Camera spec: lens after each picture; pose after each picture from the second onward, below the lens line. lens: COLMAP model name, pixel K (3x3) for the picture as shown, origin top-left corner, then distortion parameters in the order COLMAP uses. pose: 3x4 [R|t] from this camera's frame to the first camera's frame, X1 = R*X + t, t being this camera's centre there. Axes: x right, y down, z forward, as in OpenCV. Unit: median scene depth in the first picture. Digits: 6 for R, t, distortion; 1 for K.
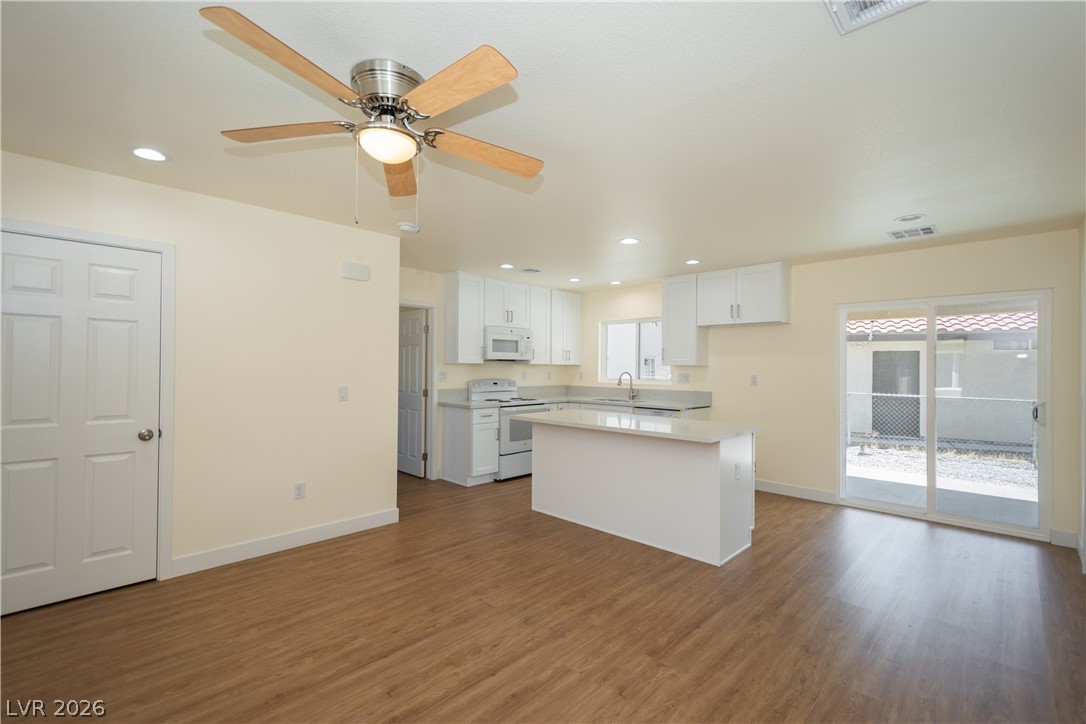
lens RADIAL K [[478.5, 0, 553.6], [0, 478.5, 366.6], [0, 0, 1]] dist [0.011325, -0.000363]
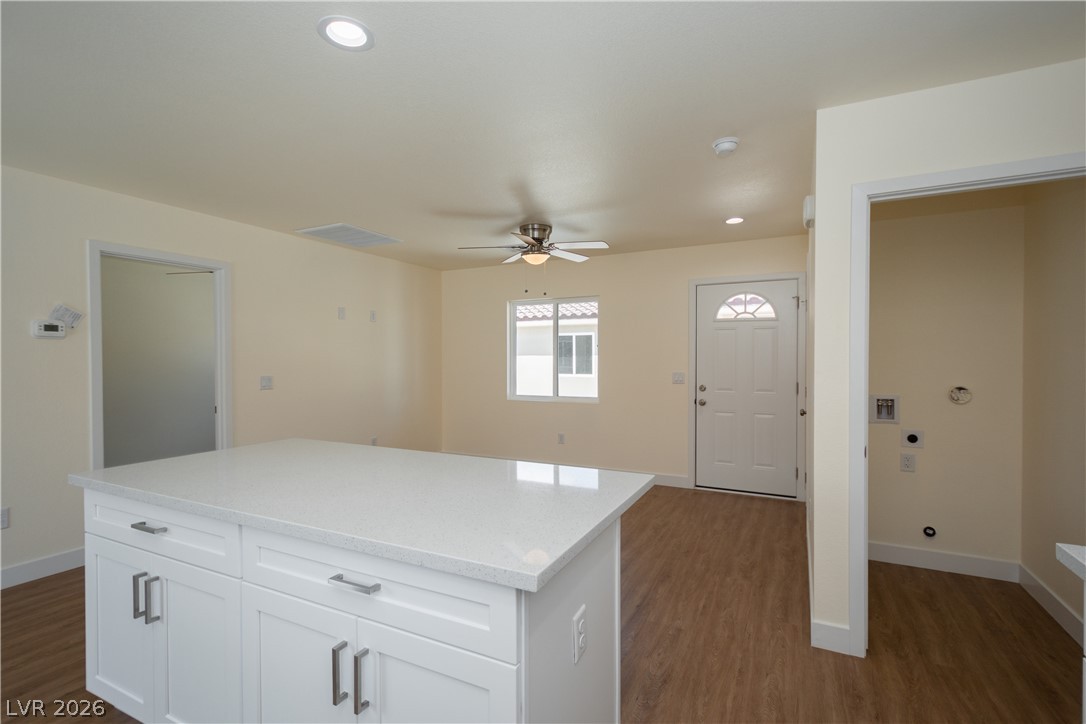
lens RADIAL K [[493.3, 0, 554.8], [0, 493.3, 362.4], [0, 0, 1]] dist [0.002007, -0.000128]
pose [[-0.953946, -0.005285, -0.299931, 0.137209], [-0.007131, 0.999962, 0.005063, 0.007850], [0.299893, 0.006968, -0.953947, 1.696486]]
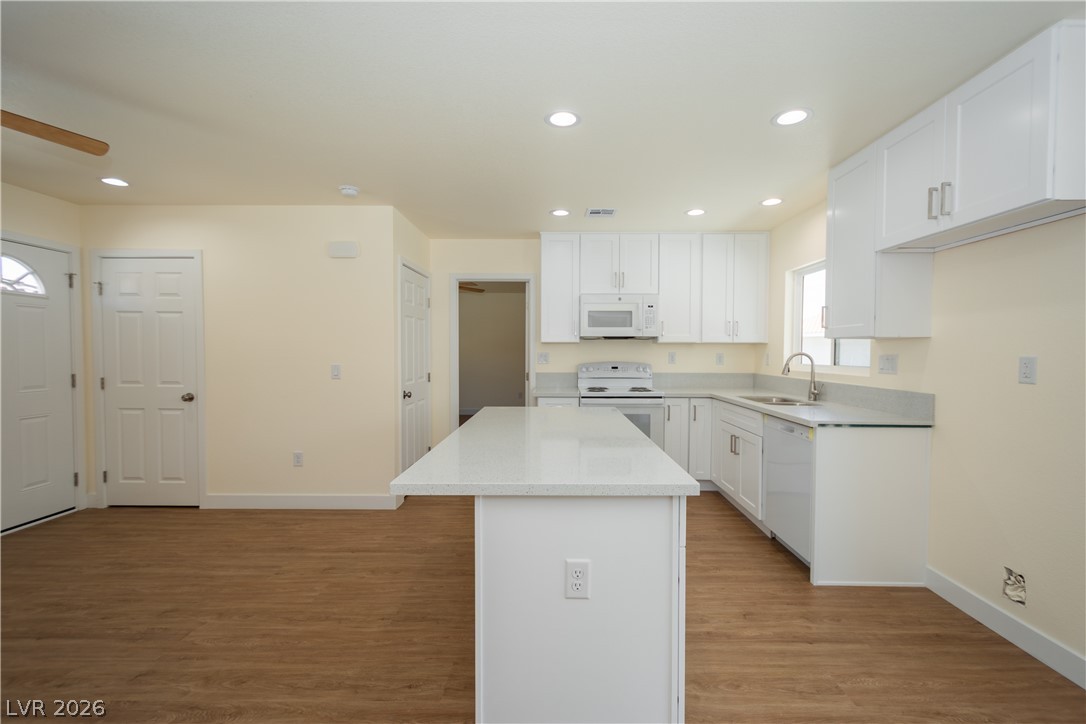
lens RADIAL K [[473.8, 0, 553.2], [0, 473.8, 365.2], [0, 0, 1]] dist [0.008070, -0.001154]
pose [[0.684869, 0.015859, -0.728494, 0.666048], [0.003462, 0.999681, 0.025017, 0.020108], [0.728658, -0.019656, 0.684595, 0.699197]]
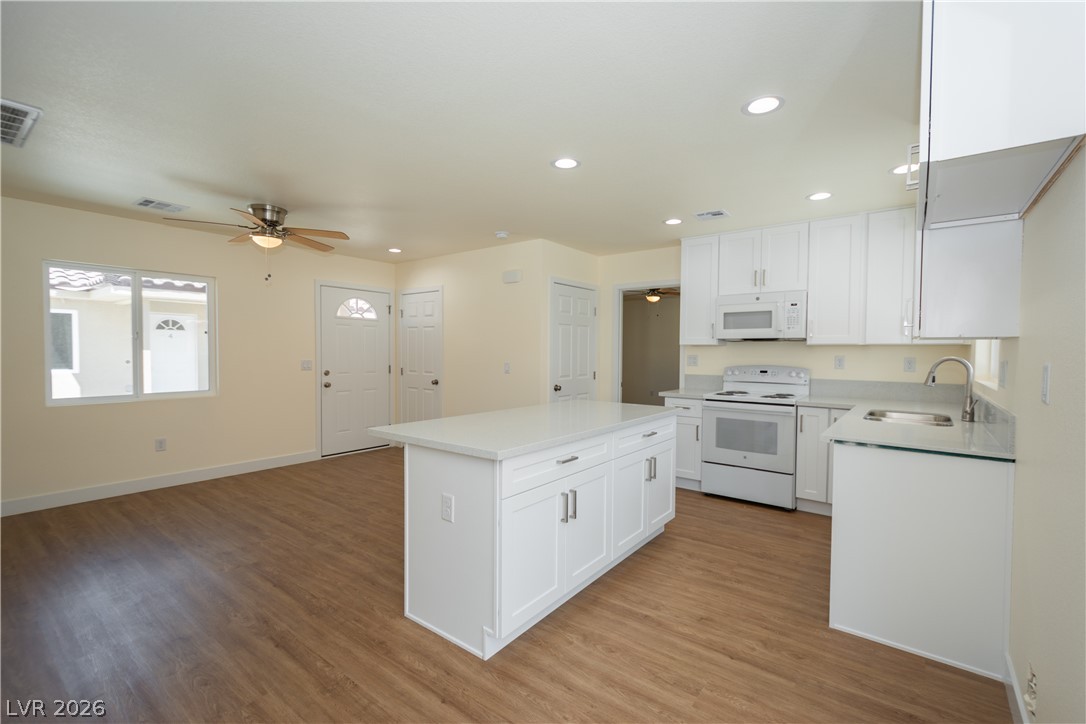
lens RADIAL K [[473.8, 0, 553.2], [0, 473.8, 365.2], [0, 0, 1]] dist [0.008070, -0.001154]
pose [[0.113770, 0.022322, -0.993256, 0.998275], [-0.005640, 0.999746, 0.021822, 0.020039], [0.993491, 0.003119, 0.113867, 1.058912]]
